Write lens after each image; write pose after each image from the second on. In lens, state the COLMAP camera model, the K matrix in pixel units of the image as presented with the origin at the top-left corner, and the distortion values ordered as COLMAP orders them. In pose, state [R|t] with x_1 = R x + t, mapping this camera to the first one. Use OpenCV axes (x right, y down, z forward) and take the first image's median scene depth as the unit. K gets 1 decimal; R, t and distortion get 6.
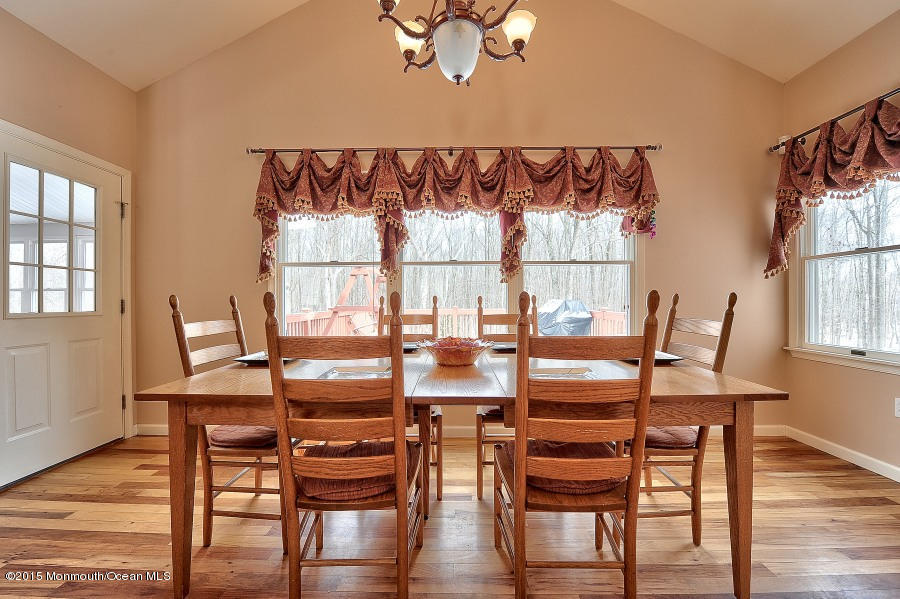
lens RADIAL K [[360.3, 0, 449.5], [0, 360.3, 303.1], [0, 0, 1]] dist [-0.016577, -0.000973]
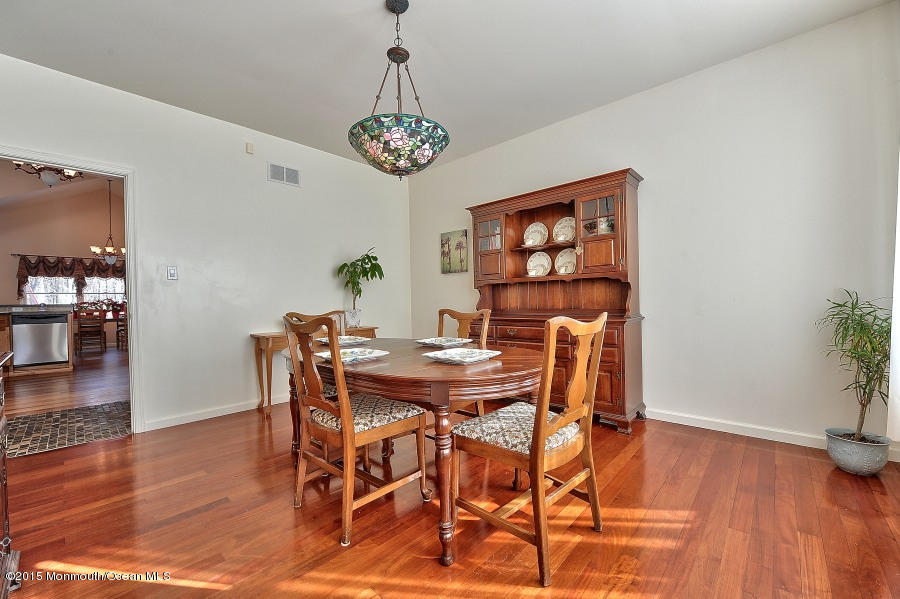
lens RADIAL K [[360.3, 0, 451.9], [0, 360.3, 298.0], [0, 0, 1]] dist [-0.016577, -0.000973]
pose [[0.661566, -0.007253, 0.749852, -0.338360], [0.021210, 0.999734, -0.009043, 0.032073], [-0.749587, 0.021887, 0.661544, -3.688376]]
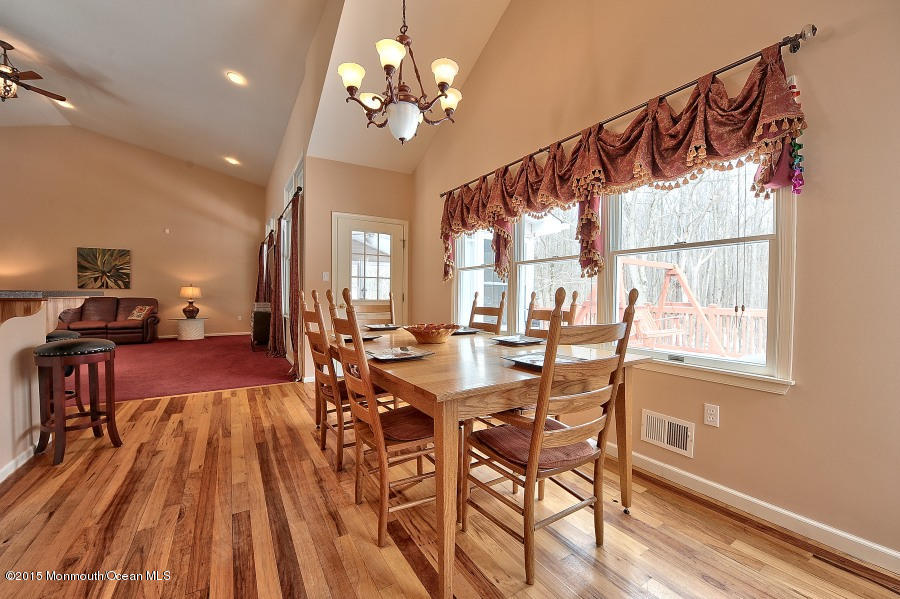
lens RADIAL K [[360.3, 0, 445.3], [0, 360.3, 300.9], [0, 0, 1]] dist [-0.016577, -0.000973]
pose [[0.531239, 0.021924, -0.846939, 0.763048], [-0.011289, 0.999760, 0.018799, -0.009598], [0.847147, -0.000425, 0.531358, 0.213122]]
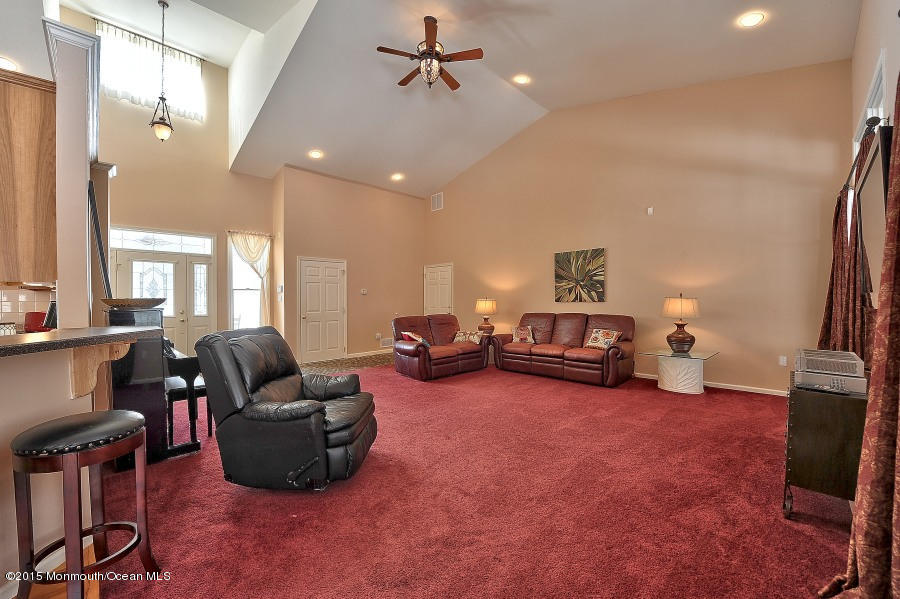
lens RADIAL K [[360.3, 0, 451.9], [0, 360.3, 303.9], [0, 0, 1]] dist [-0.016577, -0.000973]
pose [[-0.694691, 0.019452, -0.719045, -0.995637], [0.011203, 0.999806, 0.016224, -0.058957], [0.719221, 0.003216, -0.694774, 0.408053]]
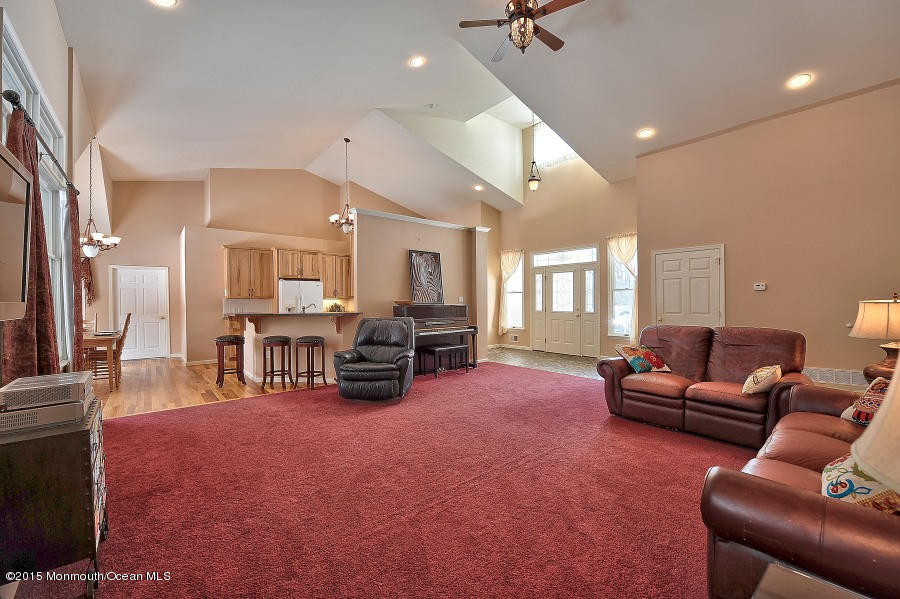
lens RADIAL K [[360.3, 0, 450.4], [0, 360.3, 304.8], [0, 0, 1]] dist [-0.016577, -0.000973]
pose [[-0.654965, 0.004024, 0.755649, -2.996801], [0.012718, 0.999903, 0.005699, -0.054124], [-0.755552, 0.013344, -0.654952, 0.323887]]
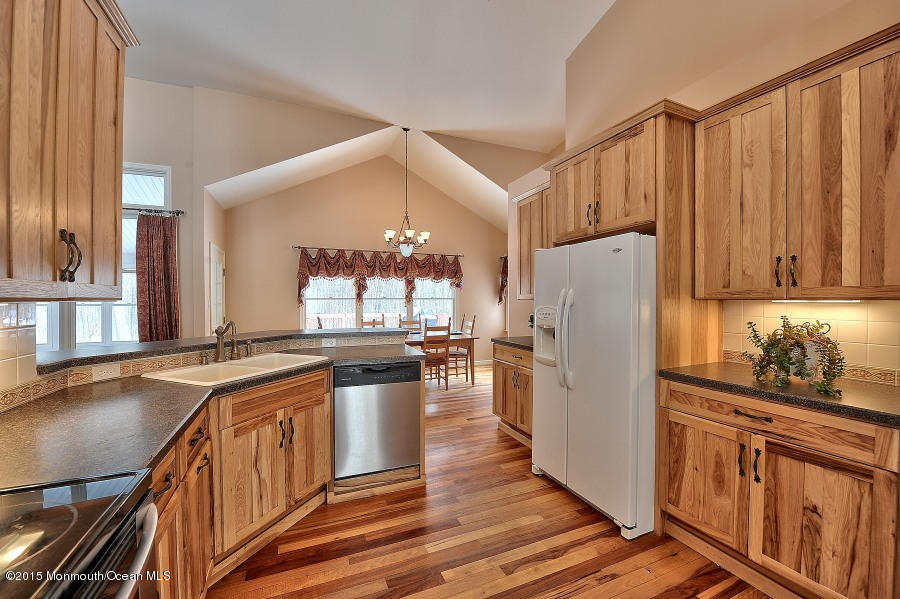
lens RADIAL K [[360.3, 0, 449.3], [0, 360.3, 302.9], [0, 0, 1]] dist [-0.016577, -0.000973]
pose [[0.910606, -0.002781, 0.413267, -0.612420], [-0.000009, 0.999977, 0.006750, -0.106492], [-0.413276, -0.006150, 0.910585, -1.393262]]
